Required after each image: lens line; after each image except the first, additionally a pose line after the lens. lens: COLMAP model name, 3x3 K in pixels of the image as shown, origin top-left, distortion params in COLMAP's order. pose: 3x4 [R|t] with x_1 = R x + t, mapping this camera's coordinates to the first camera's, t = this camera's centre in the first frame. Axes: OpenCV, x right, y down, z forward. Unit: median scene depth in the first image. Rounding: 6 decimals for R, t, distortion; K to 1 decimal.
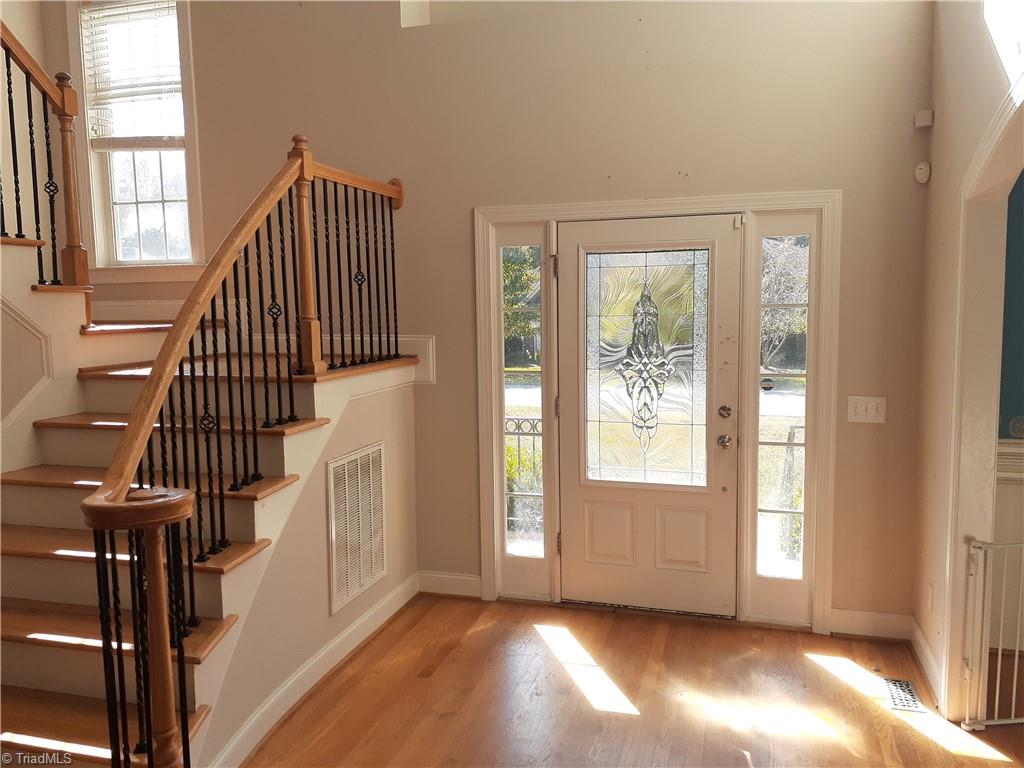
lens RADIAL K [[824.2, 0, 512.0], [0, 824.2, 384.0], [0, 0, 1]] dist [0.102798, -0.171614]
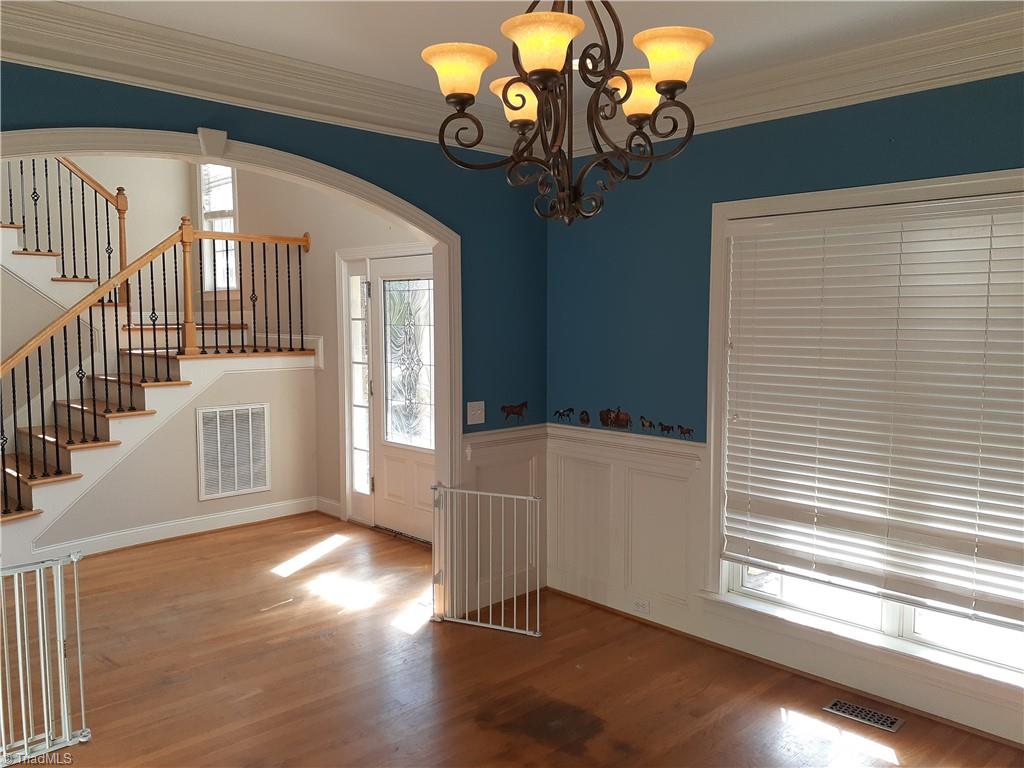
lens RADIAL K [[788.0, 0, 512.0], [0, 788.0, 384.0], [0, 0, 1]] dist [-0.001302, -0.139774]
pose [[0.887021, 0.054818, -0.458464, 0.939605], [-0.059898, 0.998198, 0.003466, 0.001396], [0.457828, 0.024387, 0.888706, -0.103562]]
